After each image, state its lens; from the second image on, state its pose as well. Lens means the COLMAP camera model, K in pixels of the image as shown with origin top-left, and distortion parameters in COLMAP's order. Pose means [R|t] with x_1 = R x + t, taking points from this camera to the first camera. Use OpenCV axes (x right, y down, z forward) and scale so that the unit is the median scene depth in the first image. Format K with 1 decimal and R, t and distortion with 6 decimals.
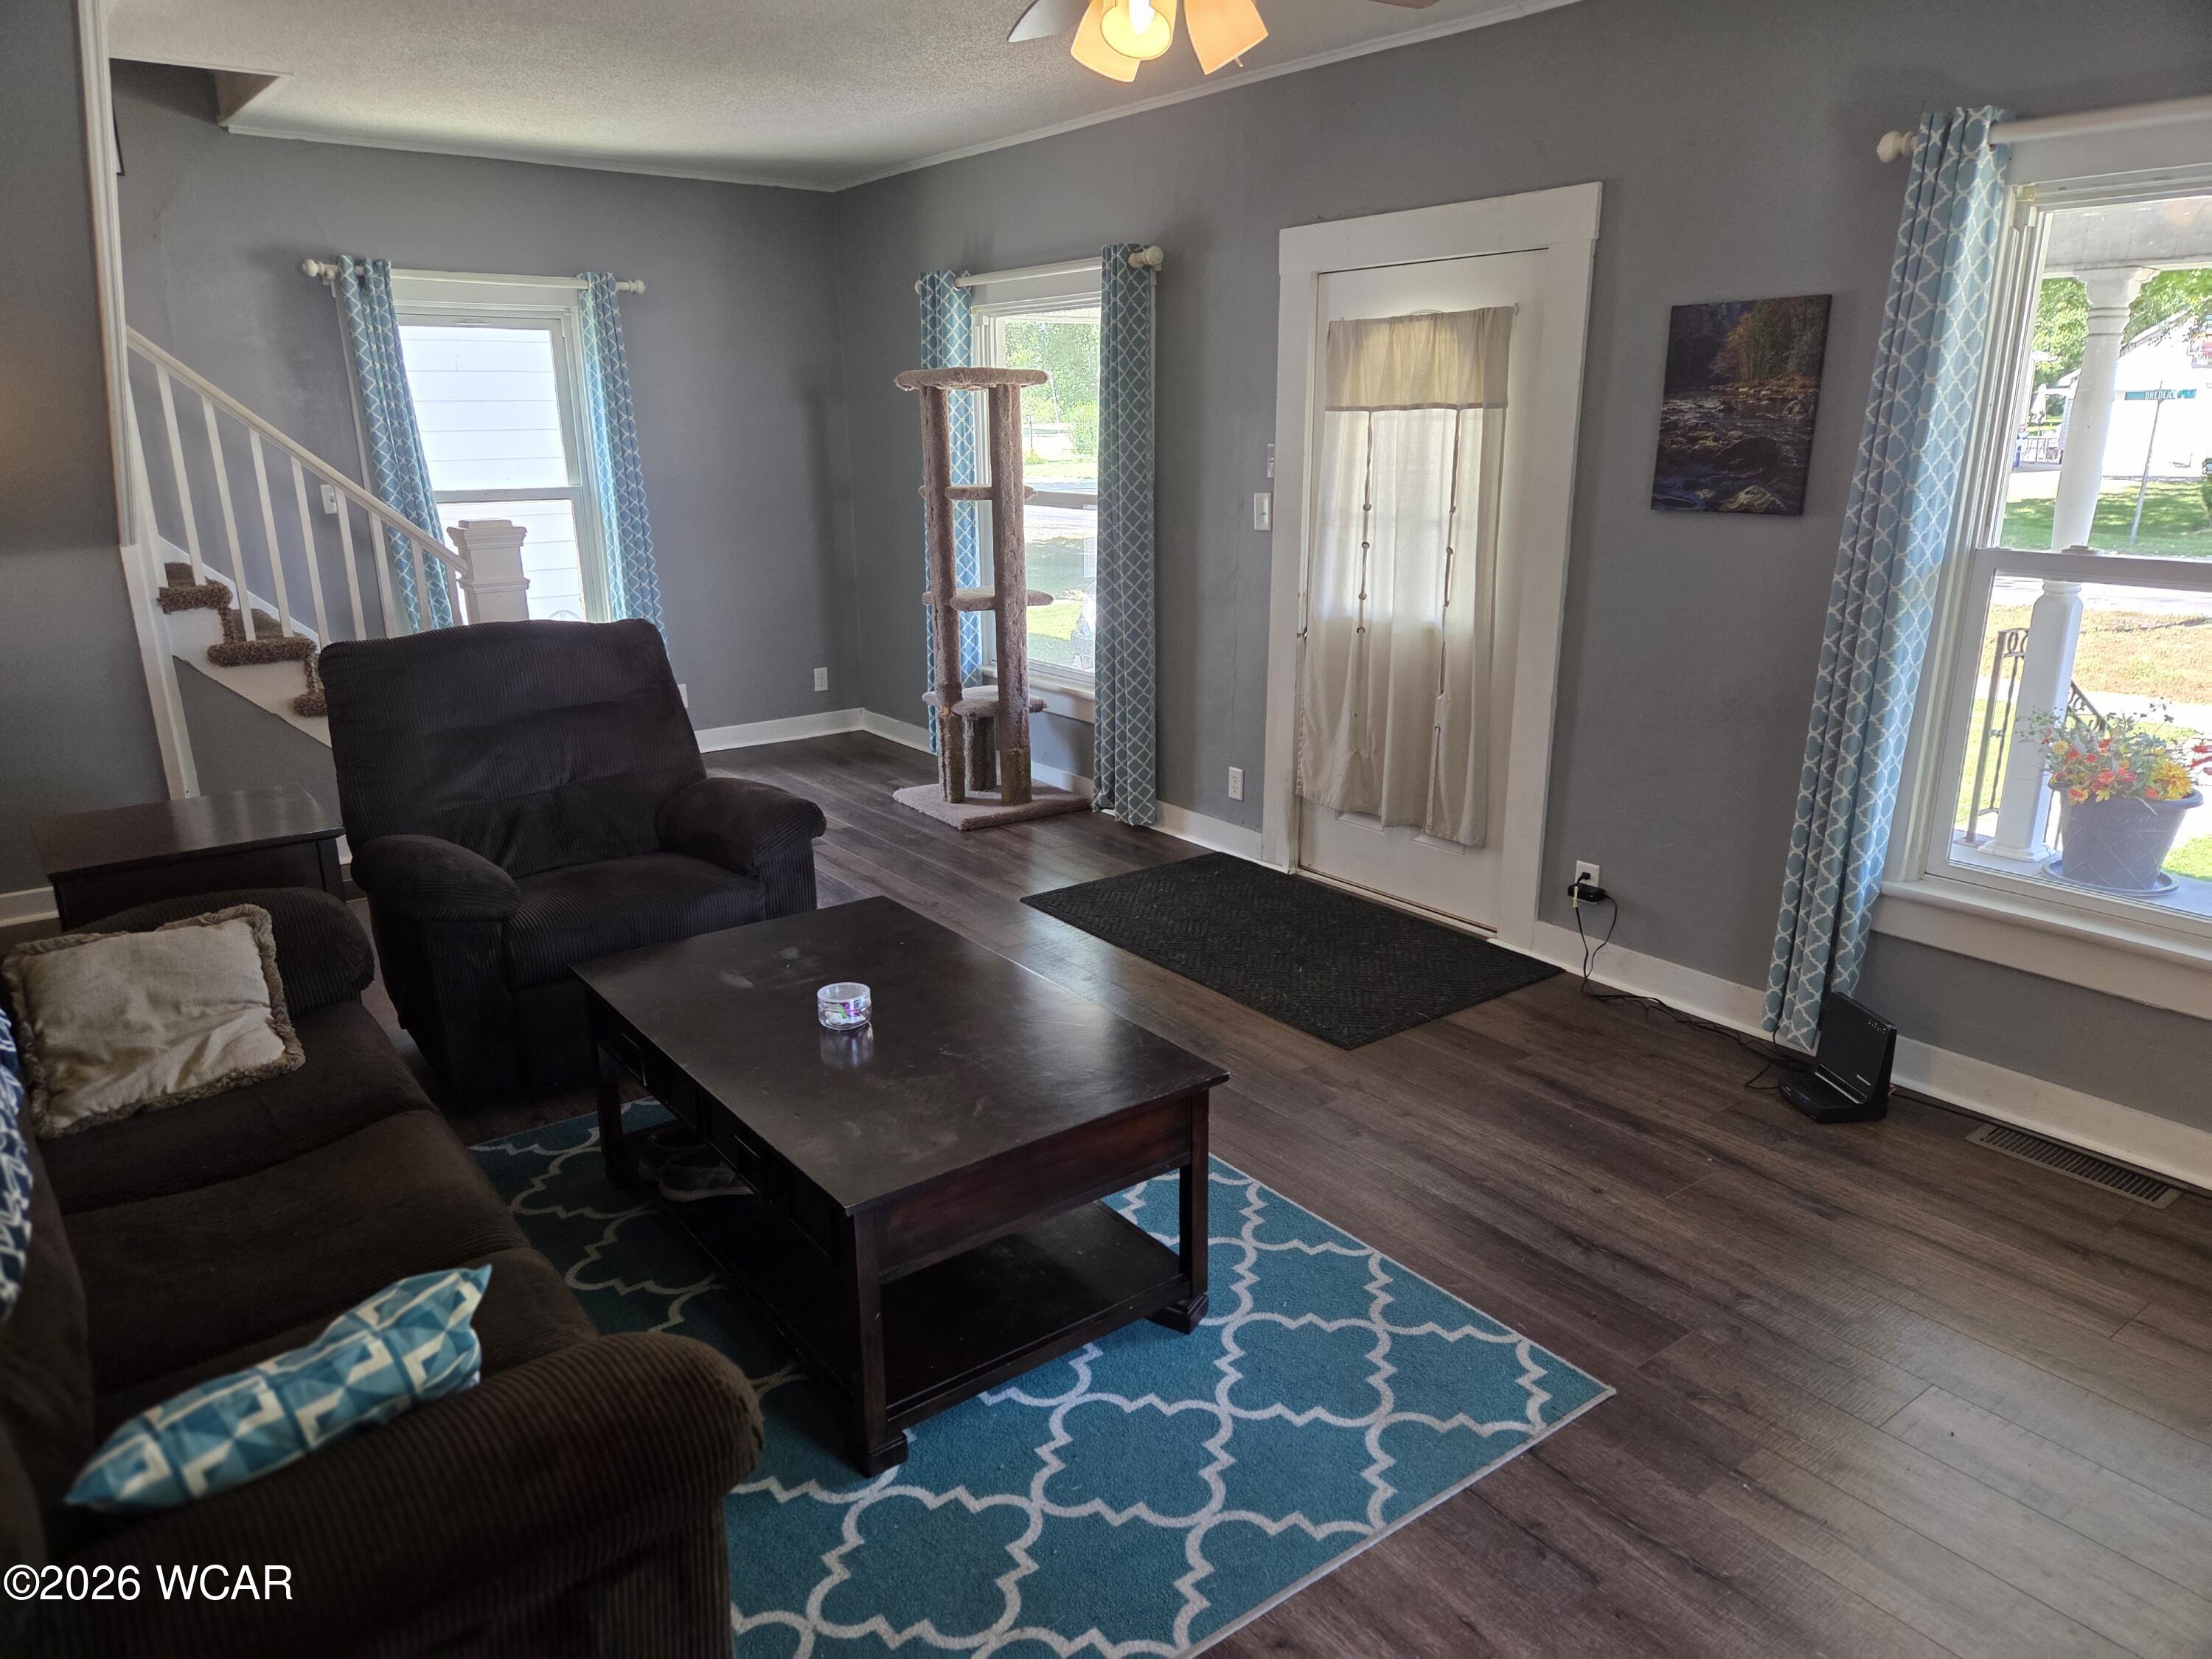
lens RADIAL K [[1485.4, 0, 1106.0], [0, 1485.4, 829.5], [0, 0, 1]] dist [0.074080, -0.067914]
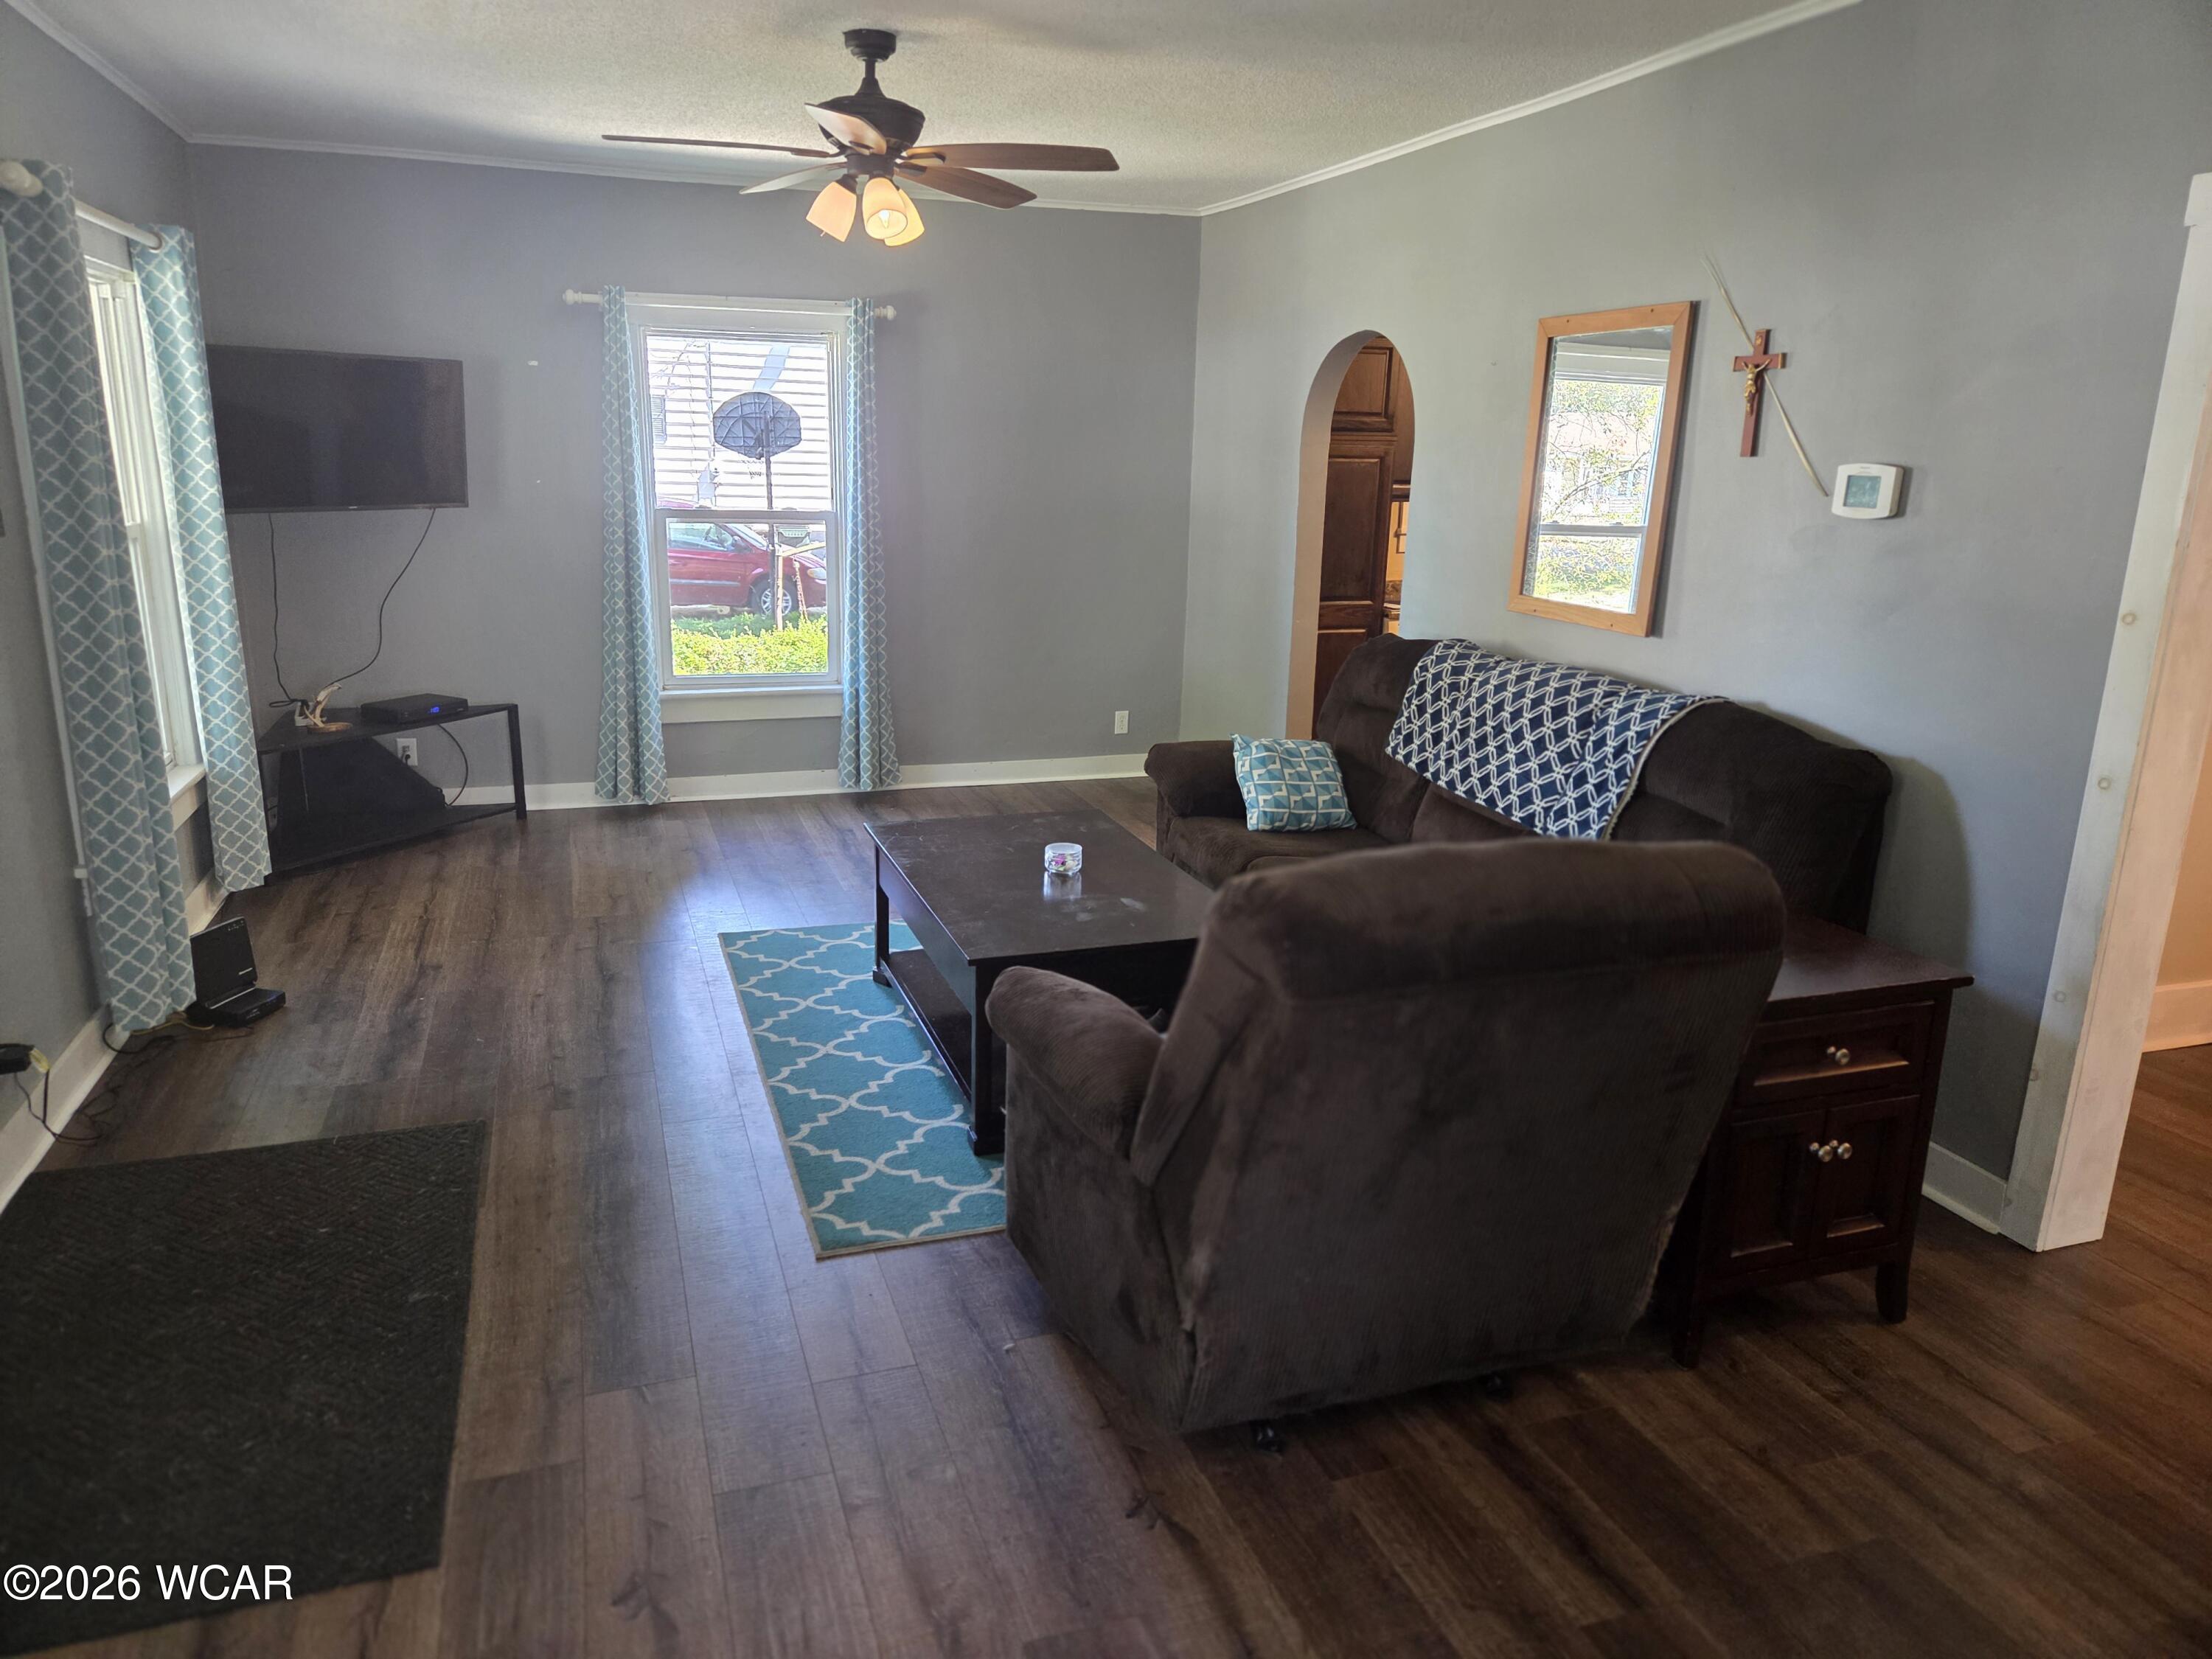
lens RADIAL K [[1485.4, 0, 1106.0], [0, 1485.4, 829.5], [0, 0, 1]] dist [0.074080, -0.067914]
pose [[-0.956157, -0.085136, 0.280206, -0.537321], [0.065321, 0.870706, 0.487446, -0.521876], [-0.285476, 0.484379, -0.826971, 1.893817]]
